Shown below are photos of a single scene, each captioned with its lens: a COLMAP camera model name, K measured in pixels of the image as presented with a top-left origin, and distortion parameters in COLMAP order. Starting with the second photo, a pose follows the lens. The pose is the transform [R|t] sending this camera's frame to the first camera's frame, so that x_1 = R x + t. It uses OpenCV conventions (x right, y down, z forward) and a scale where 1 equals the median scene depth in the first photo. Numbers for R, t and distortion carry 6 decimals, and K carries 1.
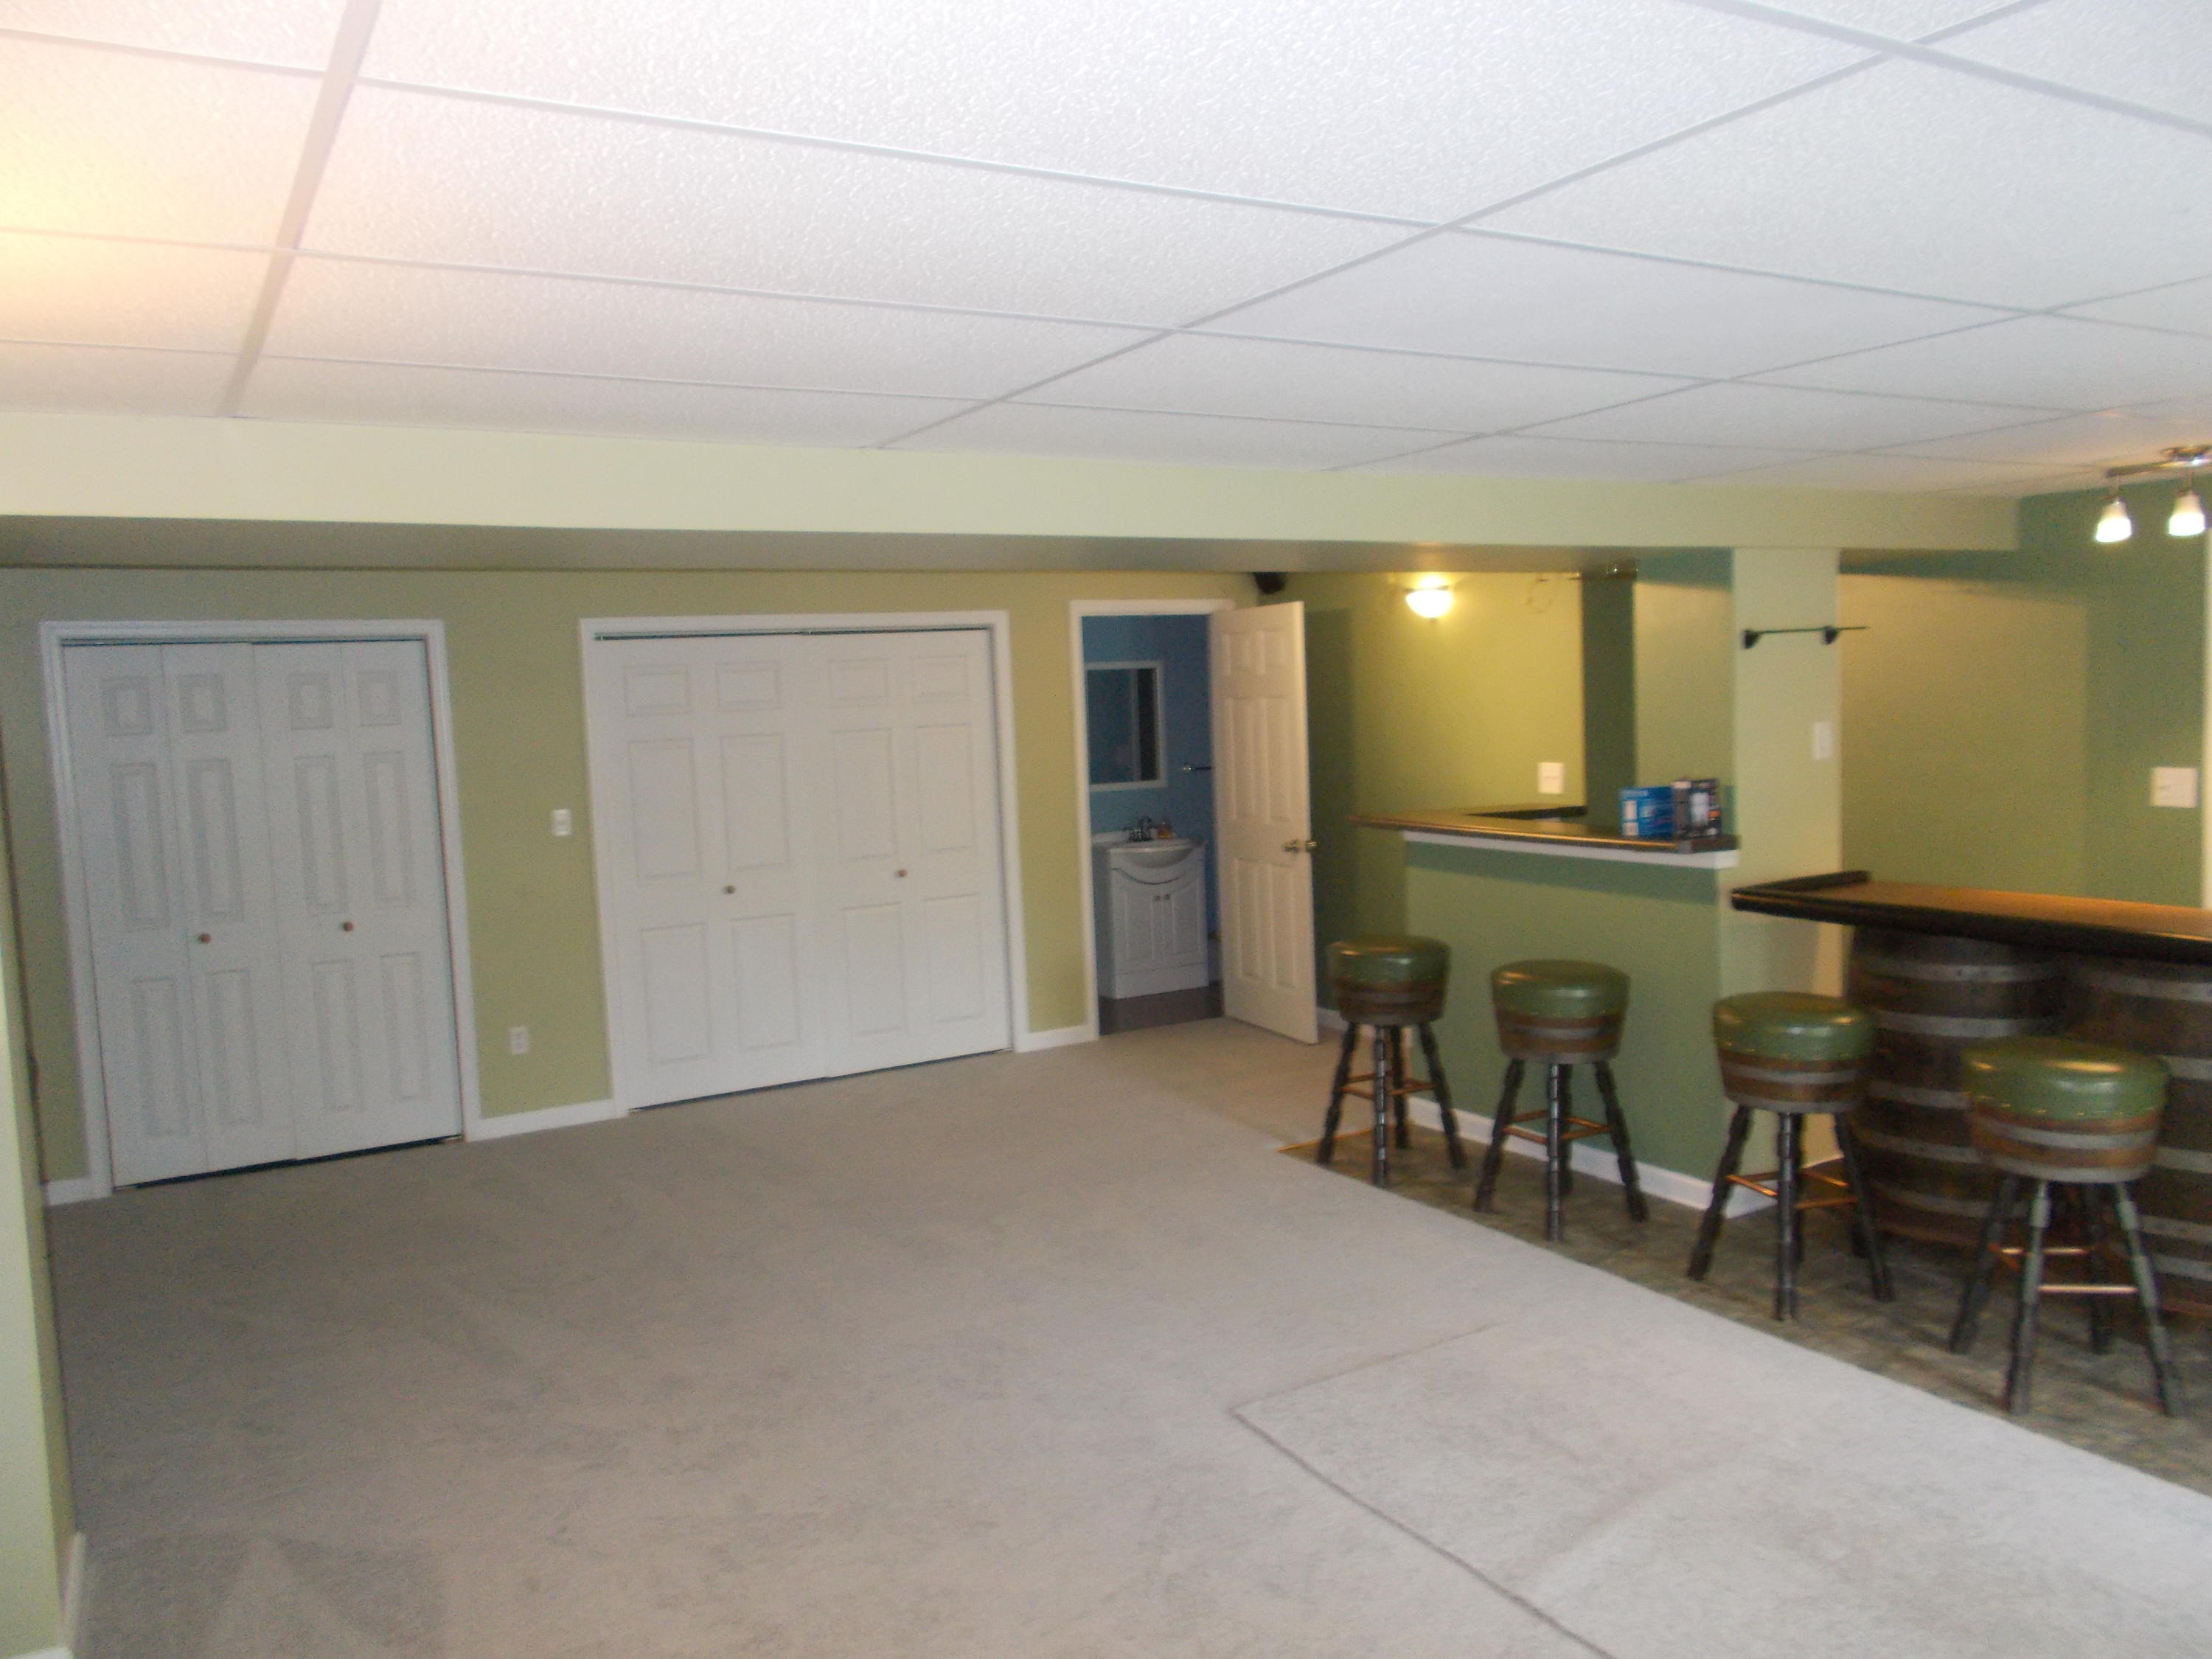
lens RADIAL K [[1681.4, 0, 1106.0], [0, 1681.4, 829.5], [0, 0, 1]] dist [-0.004302, -0.001945]
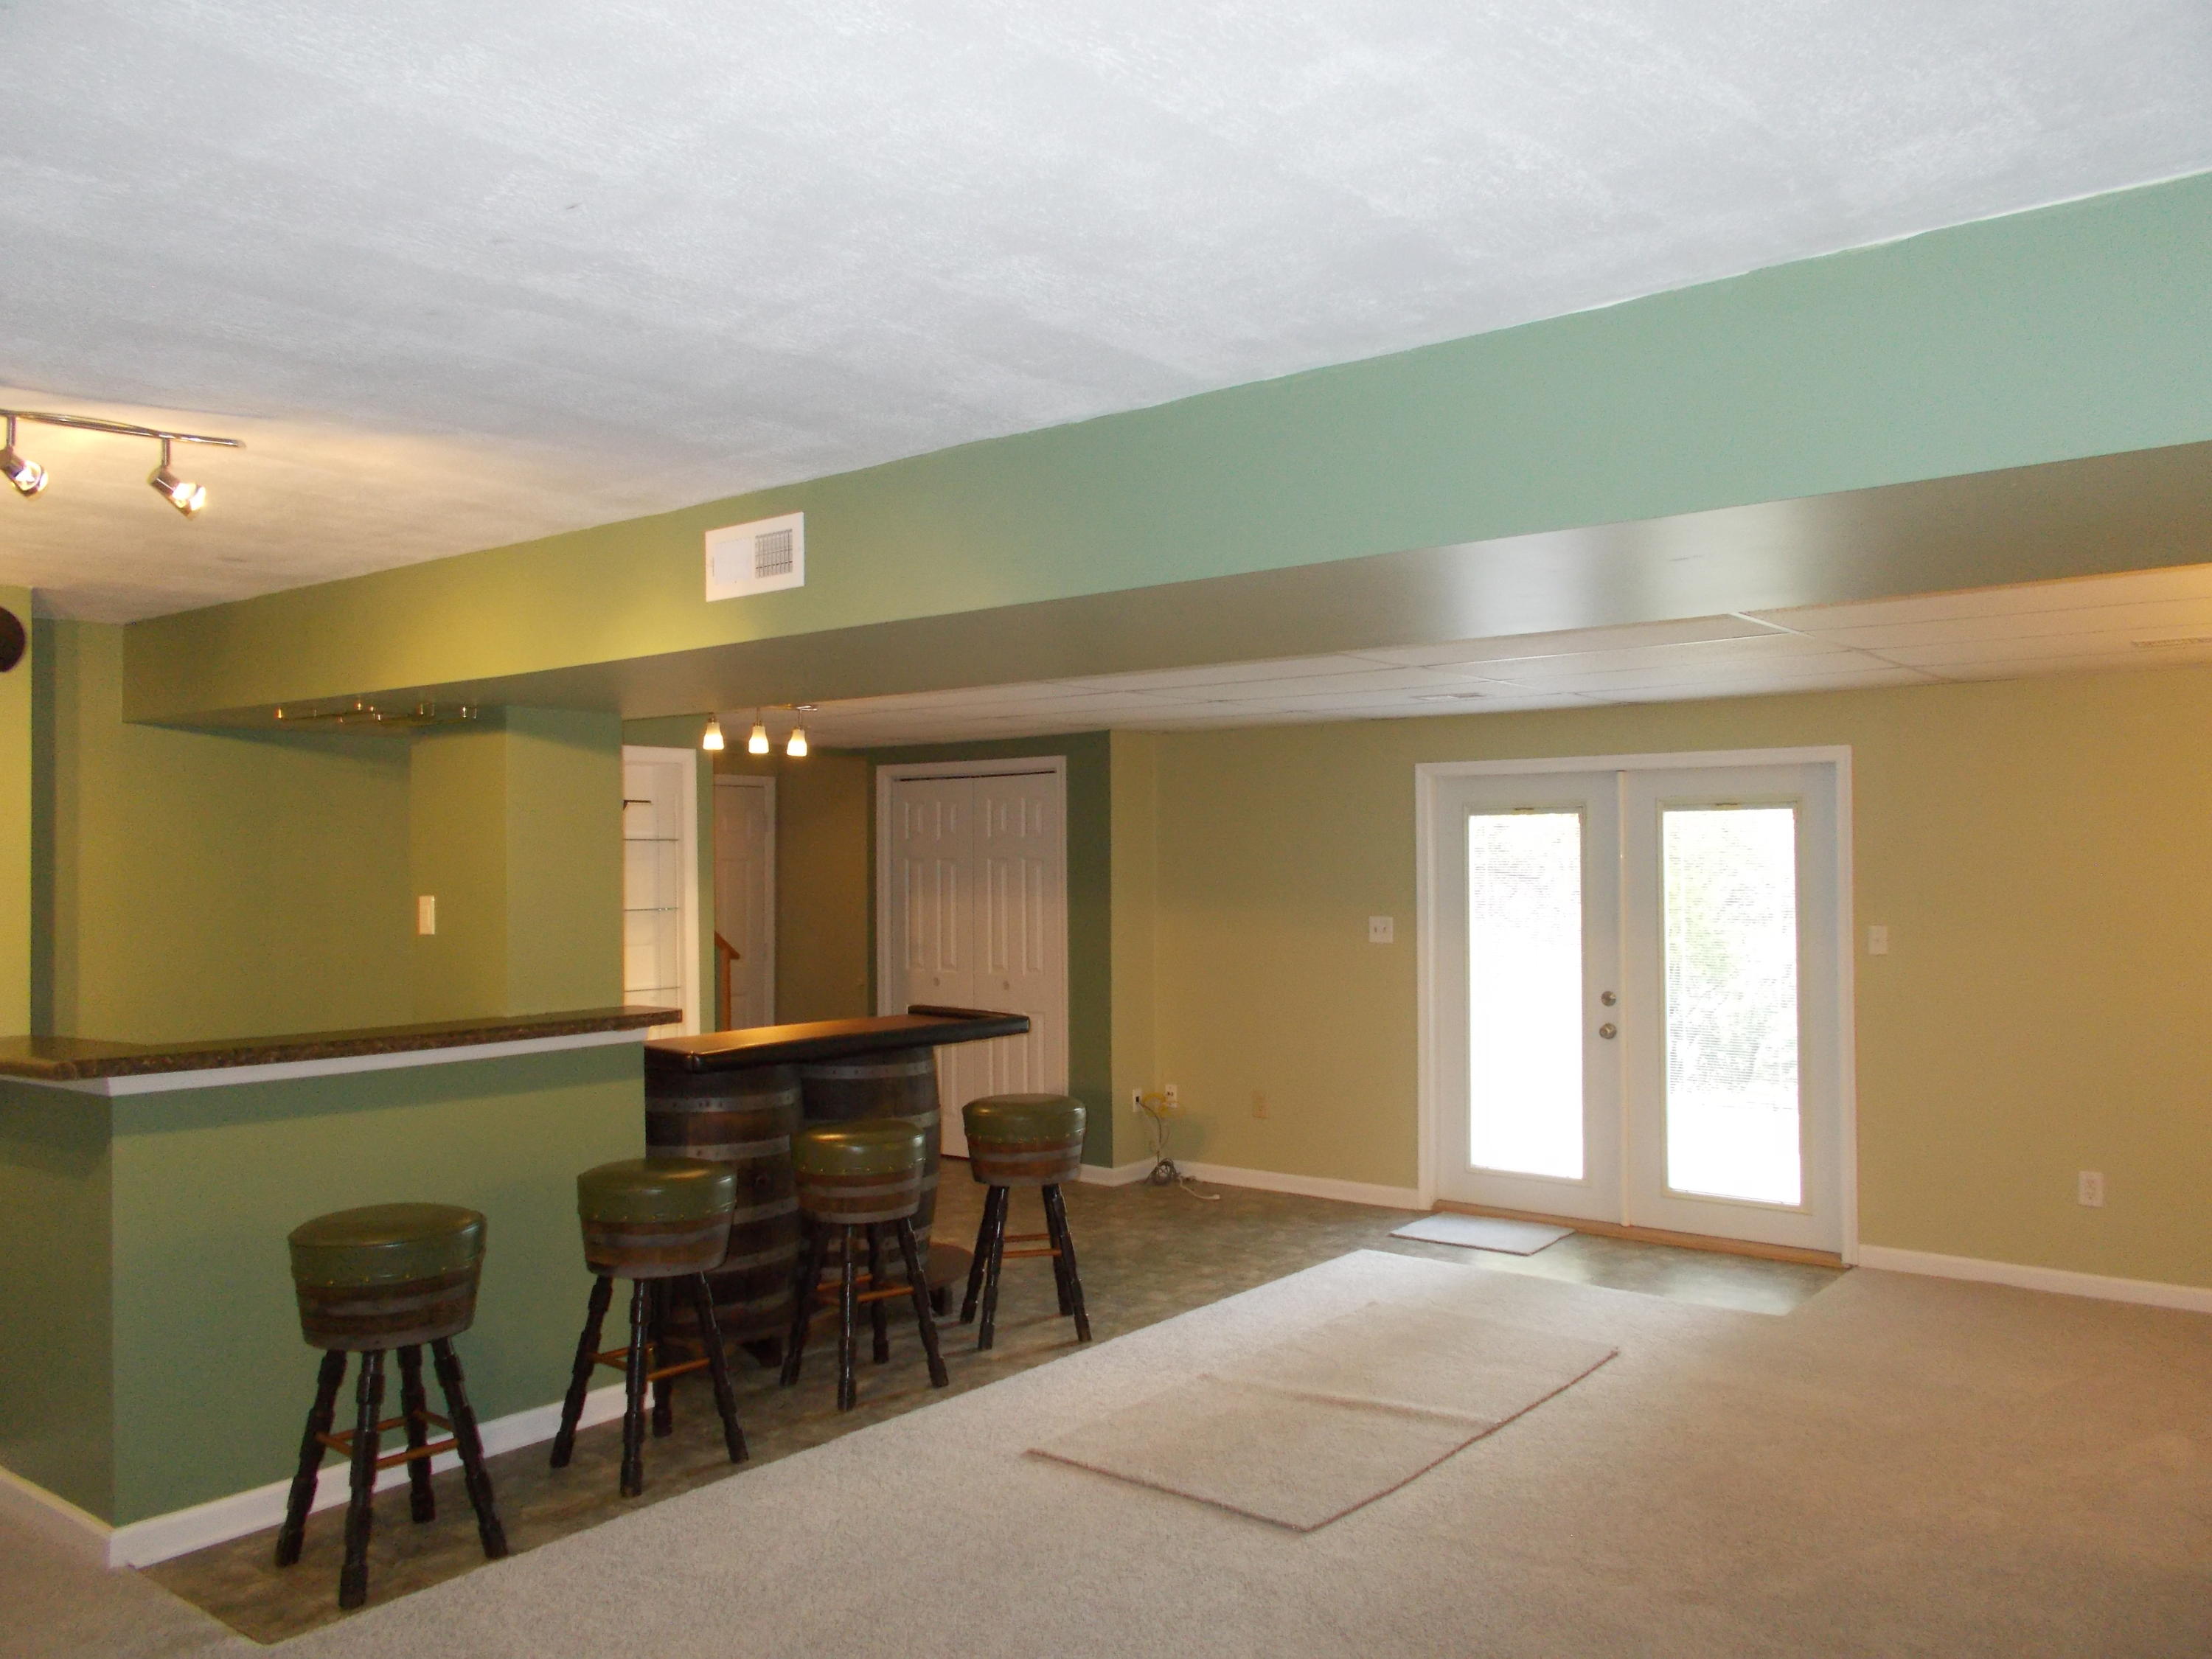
lens RADIAL K [[1681.4, 0, 1106.0], [0, 1681.4, 829.5], [0, 0, 1]] dist [-0.004302, -0.001945]
pose [[-0.375125, 0.041421, 0.926049, -0.647414], [0.097681, 0.995206, -0.004945, -0.069708], [-0.921813, 0.088602, -0.377372, 1.109878]]
